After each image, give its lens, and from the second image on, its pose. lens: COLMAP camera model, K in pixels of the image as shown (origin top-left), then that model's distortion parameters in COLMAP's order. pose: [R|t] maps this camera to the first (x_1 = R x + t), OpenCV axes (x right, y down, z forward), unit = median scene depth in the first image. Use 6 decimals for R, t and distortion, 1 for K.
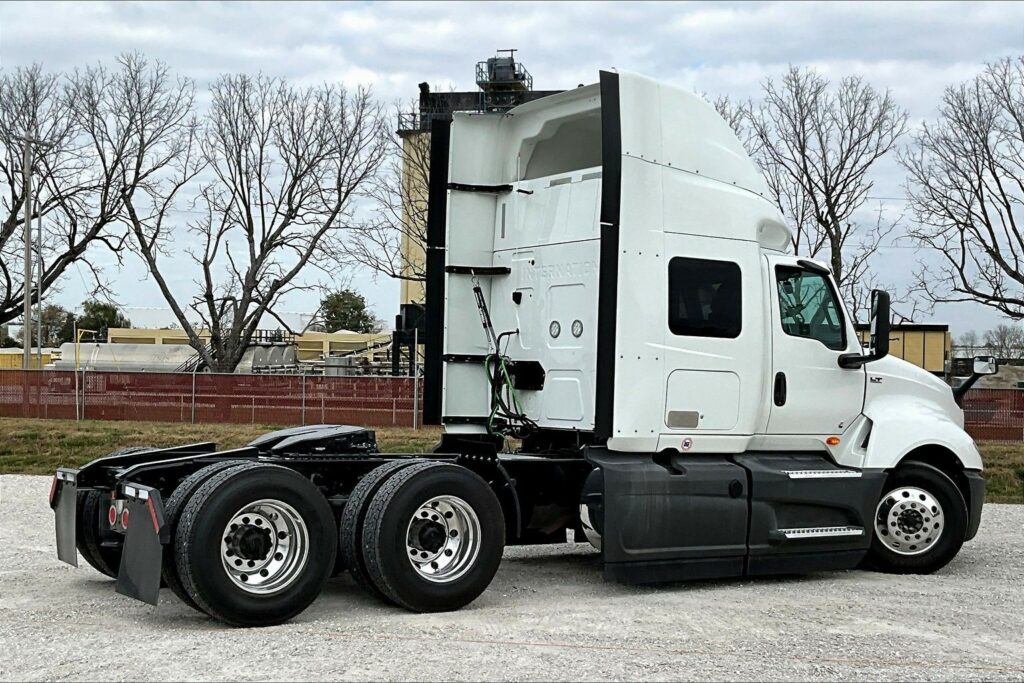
lens RADIAL K [[1331.4, 0, 513.4], [0, 1331.4, 377.4], [0, 0, 1]] dist [0.027157, 0.077987]
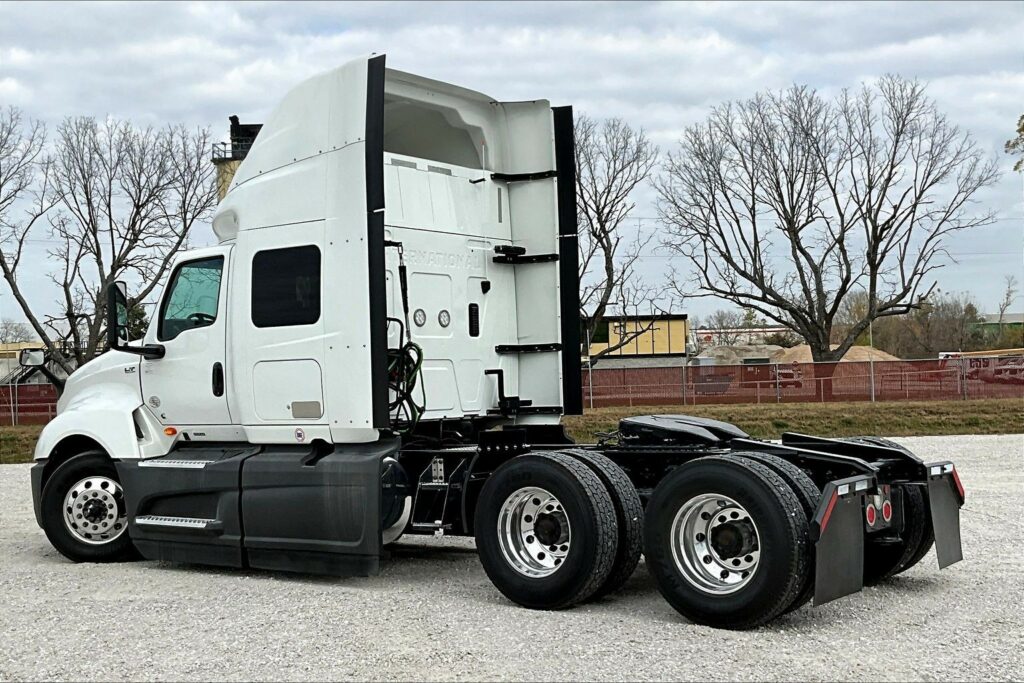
lens RADIAL K [[1301.1, 0, 512.0], [0, 1301.1, 341.5], [0, 0, 1]] dist [0.020771, 0.020299]
pose [[0.979135, -0.041347, 0.198961, -0.083166], [0.045676, 0.998808, -0.017214, -0.002257], [-0.198012, 0.025943, 0.979856, -0.150282]]
